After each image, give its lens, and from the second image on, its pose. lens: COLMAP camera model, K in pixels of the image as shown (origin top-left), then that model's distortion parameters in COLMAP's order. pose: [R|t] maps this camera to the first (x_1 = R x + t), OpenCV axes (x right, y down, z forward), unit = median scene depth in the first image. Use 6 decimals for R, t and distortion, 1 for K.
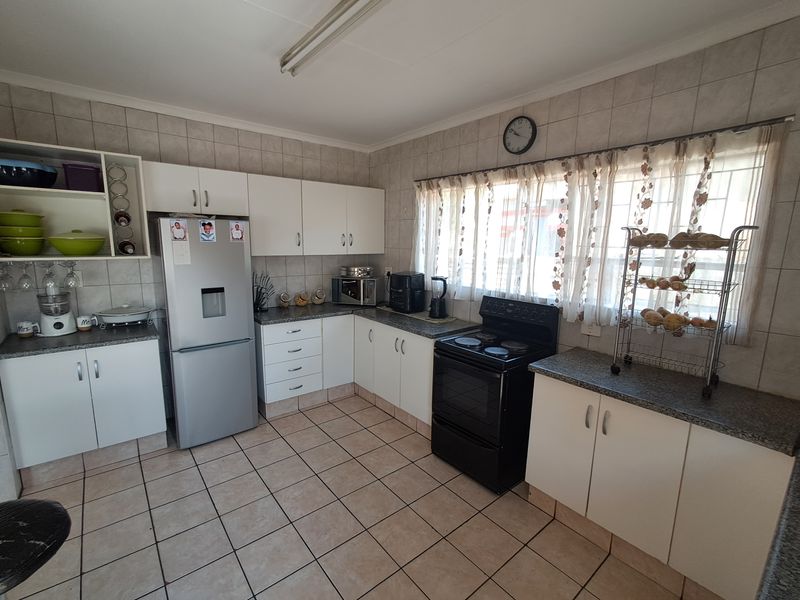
lens RADIAL K [[367.9, 0, 401.8], [0, 367.9, 299.6], [0, 0, 1]] dist [0.002597, -0.004322]
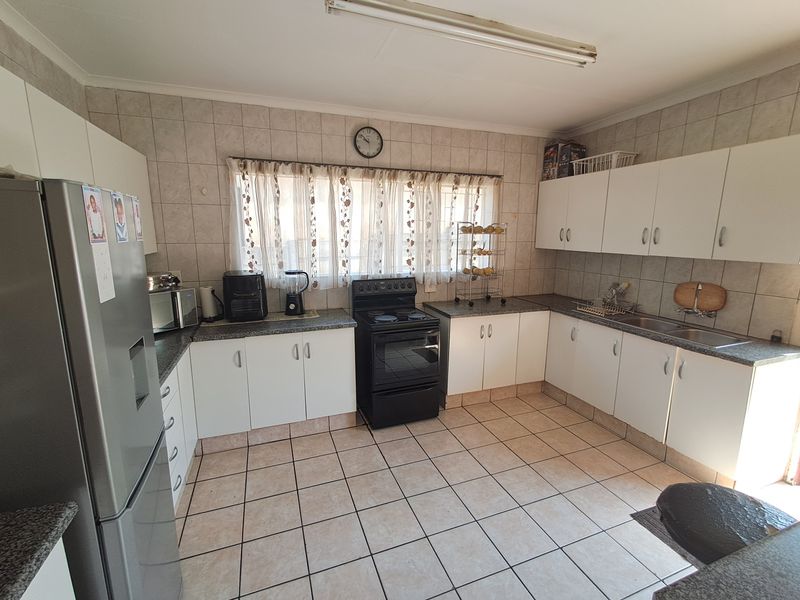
lens RADIAL K [[367.9, 0, 401.8], [0, 367.9, 299.6], [0, 0, 1]] dist [0.002597, -0.004322]
pose [[0.307184, -0.189038, 0.932686, -0.879719], [0.156242, 0.976791, 0.146518, -0.106001], [-0.938737, 0.100716, 0.329590, 0.562783]]
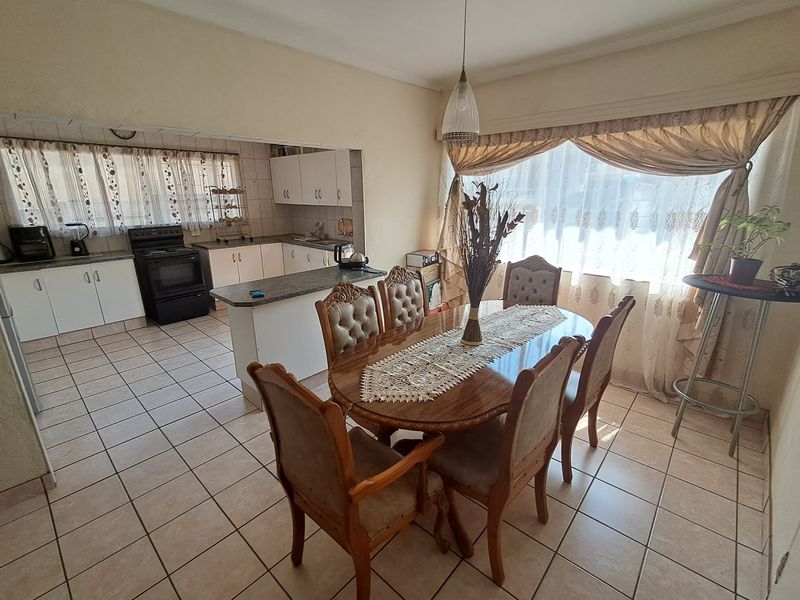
lens RADIAL K [[363.1, 0, 400.0], [0, 363.1, 300.0], [0, 0, 1]] dist [0.000715, -0.000504]
pose [[-0.152877, -0.297941, 0.942263, -1.690119], [0.163358, 0.932736, 0.321432, -0.041613], [-0.974650, 0.203065, -0.093923, 0.087781]]
